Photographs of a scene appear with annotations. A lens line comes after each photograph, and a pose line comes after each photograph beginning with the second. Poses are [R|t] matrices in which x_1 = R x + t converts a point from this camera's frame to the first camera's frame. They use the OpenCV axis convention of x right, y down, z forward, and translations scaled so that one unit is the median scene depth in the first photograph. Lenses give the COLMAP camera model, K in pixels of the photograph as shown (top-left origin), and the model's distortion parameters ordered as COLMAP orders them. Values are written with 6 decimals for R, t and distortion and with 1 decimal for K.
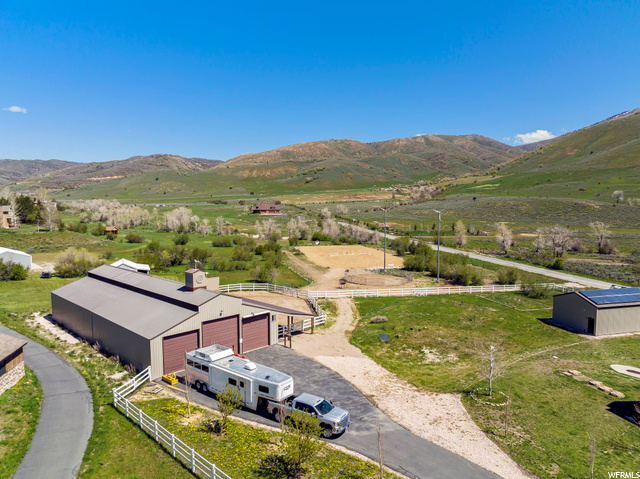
lens RADIAL K [[448.9, 0, 320.0], [0, 448.9, 239.5], [0, 0, 1]] dist [-0.042005, 0.005191]
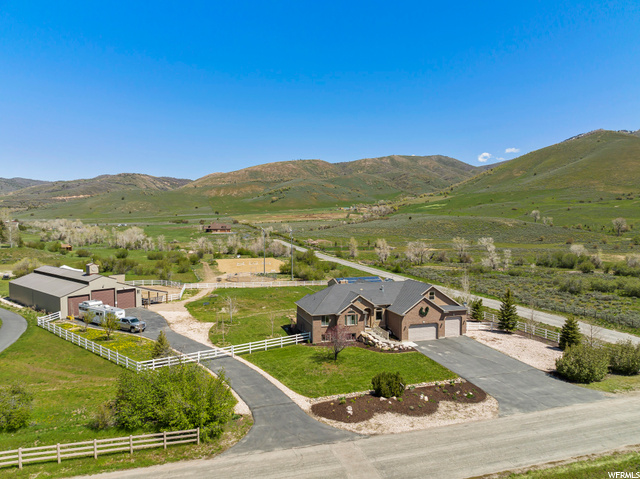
lens RADIAL K [[448.9, 0, 320.0], [0, 448.9, 239.5], [0, 0, 1]] dist [-0.042005, 0.005191]
pose [[0.998086, -0.004963, 0.061647, 0.059179], [0.007504, 0.999129, -0.041054, 0.005661], [-0.061390, 0.041438, 0.997253, -0.093993]]
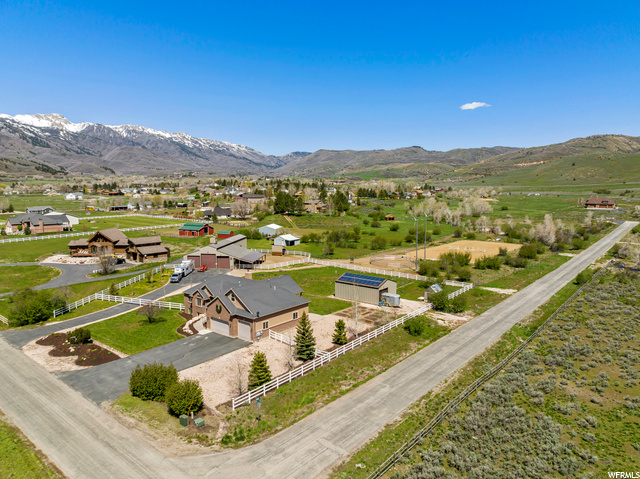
lens RADIAL K [[448.9, 0, 320.0], [0, 448.9, 239.5], [0, 0, 1]] dist [-0.042005, 0.005191]
pose [[0.605786, 0.095226, -0.789909, 0.260021], [-0.066741, 0.995395, 0.068814, -0.016794], [0.792824, 0.011033, 0.609351, -0.017986]]
